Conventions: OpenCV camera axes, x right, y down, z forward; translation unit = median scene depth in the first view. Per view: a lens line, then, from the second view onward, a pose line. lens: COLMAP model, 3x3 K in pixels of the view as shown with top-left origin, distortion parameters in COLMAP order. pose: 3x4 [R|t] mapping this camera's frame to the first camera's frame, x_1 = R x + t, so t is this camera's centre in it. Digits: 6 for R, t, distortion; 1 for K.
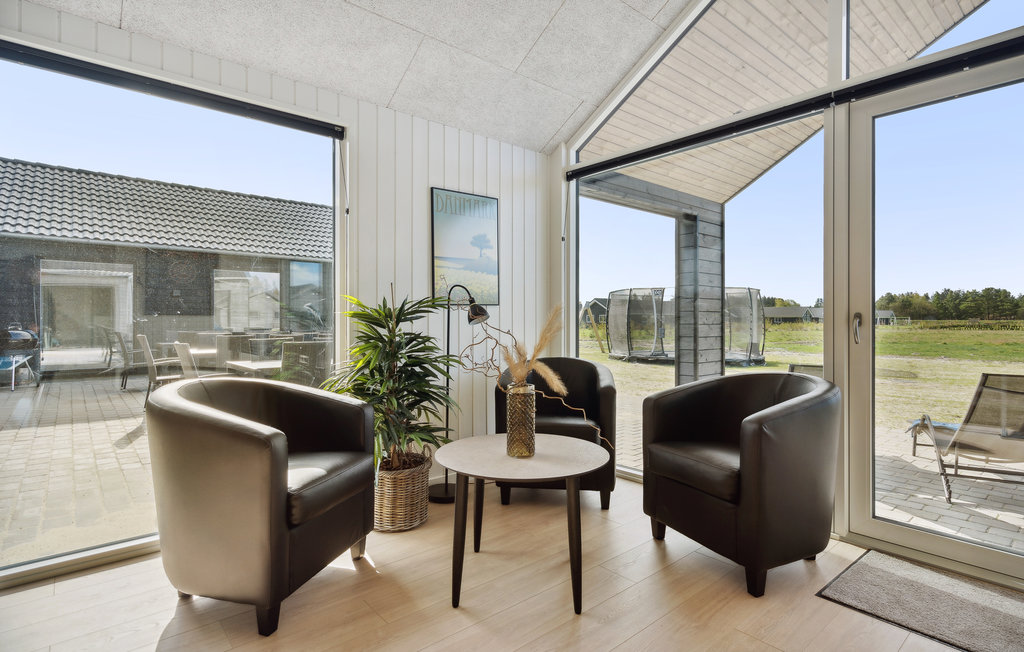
lens RADIAL K [[517.7, 0, 512.0], [0, 517.7, 326.0], [0, 0, 1]] dist [0.022667, 0.000364]
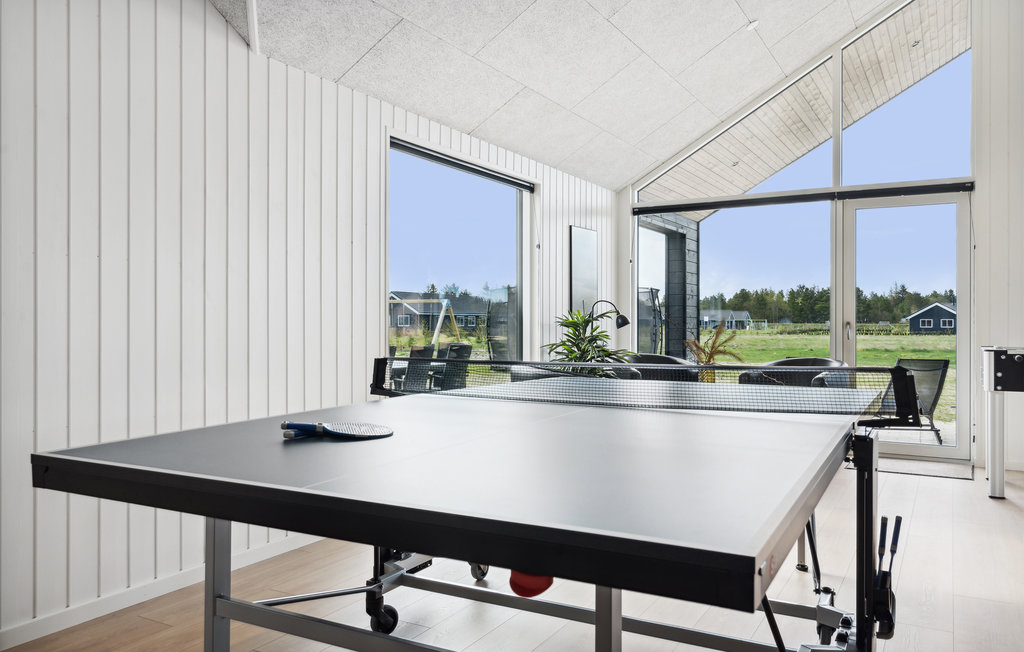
lens RADIAL K [[790.7, 0, 512.0], [0, 790.7, 326.0], [0, 0, 1]] dist [0.080086, 0.000174]
pose [[0.940184, 0.000323, 0.340667, -0.563624], [0.001948, 0.999978, -0.006325, 0.001243], [-0.340662, 0.006610, 0.940163, -0.485218]]
